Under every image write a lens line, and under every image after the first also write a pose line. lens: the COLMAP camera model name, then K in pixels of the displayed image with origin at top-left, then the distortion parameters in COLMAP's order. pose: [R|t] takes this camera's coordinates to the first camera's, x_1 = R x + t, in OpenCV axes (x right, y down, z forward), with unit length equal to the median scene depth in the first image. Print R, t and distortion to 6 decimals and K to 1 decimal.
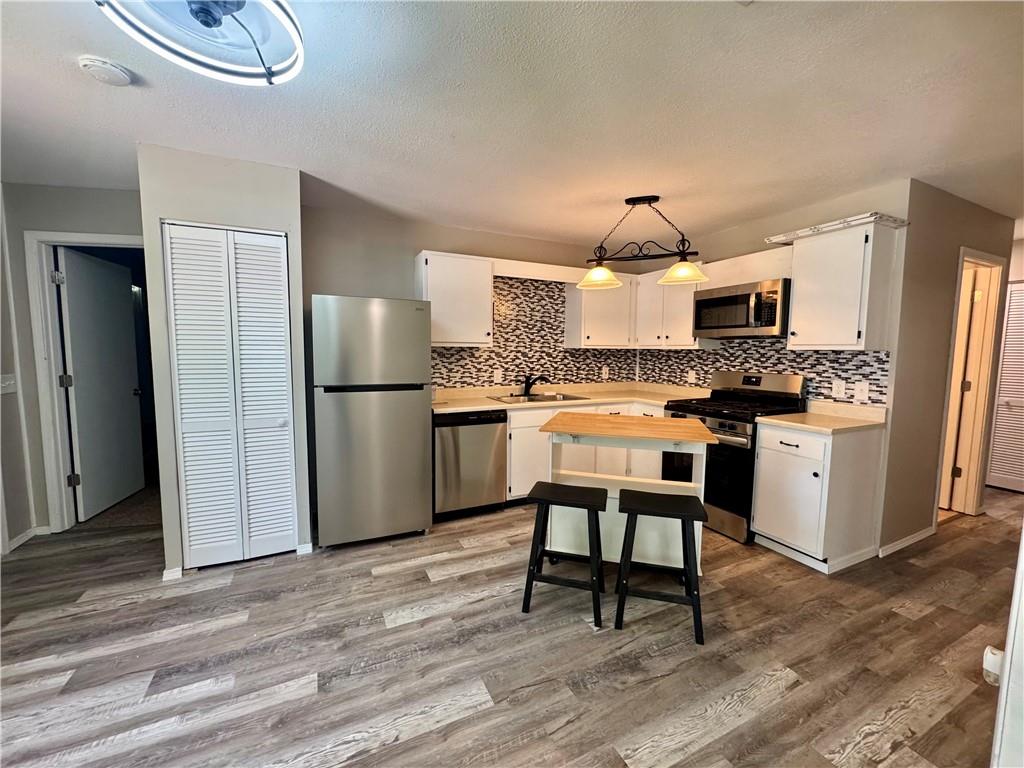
lens RADIAL K [[408.6, 0, 511.1], [0, 408.6, 384.5], [0, 0, 1]] dist [-0.000034, 0.000078]
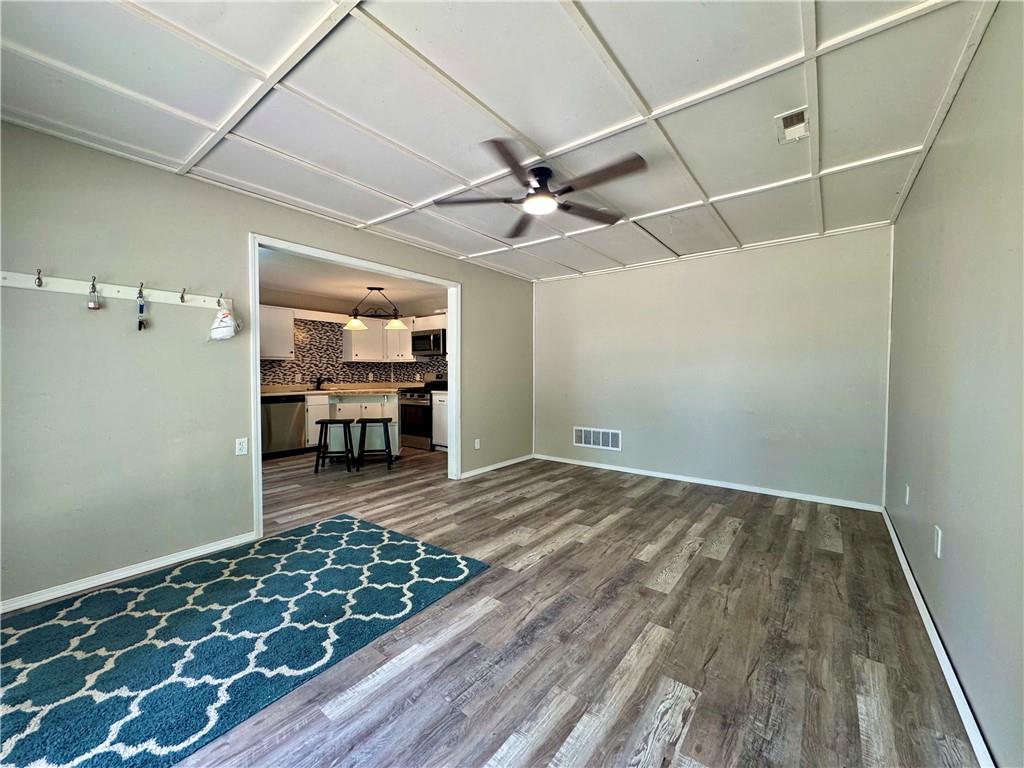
lens RADIAL K [[408.6, 0, 510.3], [0, 408.6, 383.3], [0, 0, 1]] dist [-0.000034, 0.000078]
pose [[0.896819, -0.021758, 0.441862, 0.006384], [0.047087, 0.997811, -0.046436, 0.116430], [-0.439884, 0.062451, 0.895880, -0.839654]]
